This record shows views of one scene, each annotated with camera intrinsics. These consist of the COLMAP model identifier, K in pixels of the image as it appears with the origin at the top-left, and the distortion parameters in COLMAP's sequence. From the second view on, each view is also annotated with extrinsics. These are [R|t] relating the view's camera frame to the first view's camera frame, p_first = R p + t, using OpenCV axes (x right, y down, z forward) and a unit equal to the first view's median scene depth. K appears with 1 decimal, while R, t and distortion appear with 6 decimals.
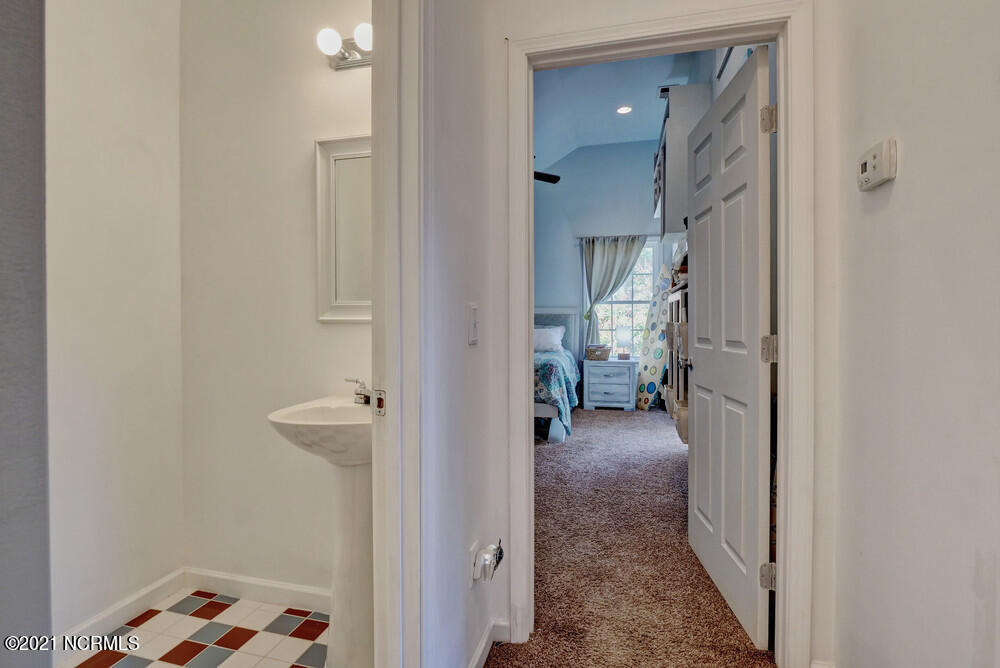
lens RADIAL K [[488.7, 0, 496.7], [0, 488.7, 329.0], [0, 0, 1]] dist [-0.014657, -0.000158]
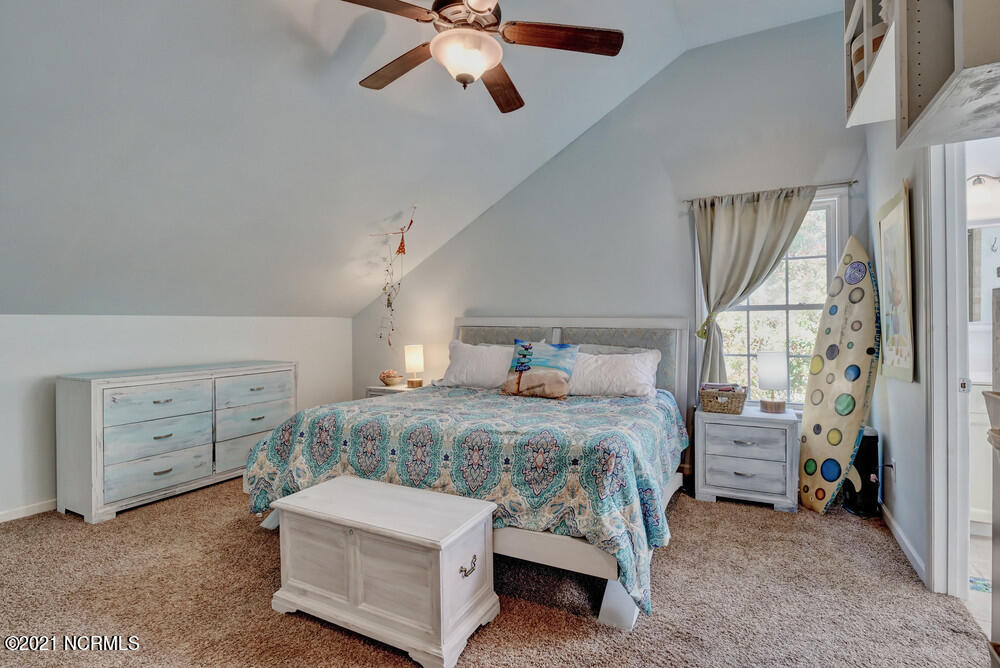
lens RADIAL K [[488.7, 0, 501.3], [0, 488.7, 328.3], [0, 0, 1]] dist [-0.014657, -0.000158]
pose [[0.973558, -0.003551, -0.228411, 0.088660], [0.000368, 0.999902, -0.013973, -0.024217], [0.228439, 0.013519, 0.973464, 0.397543]]
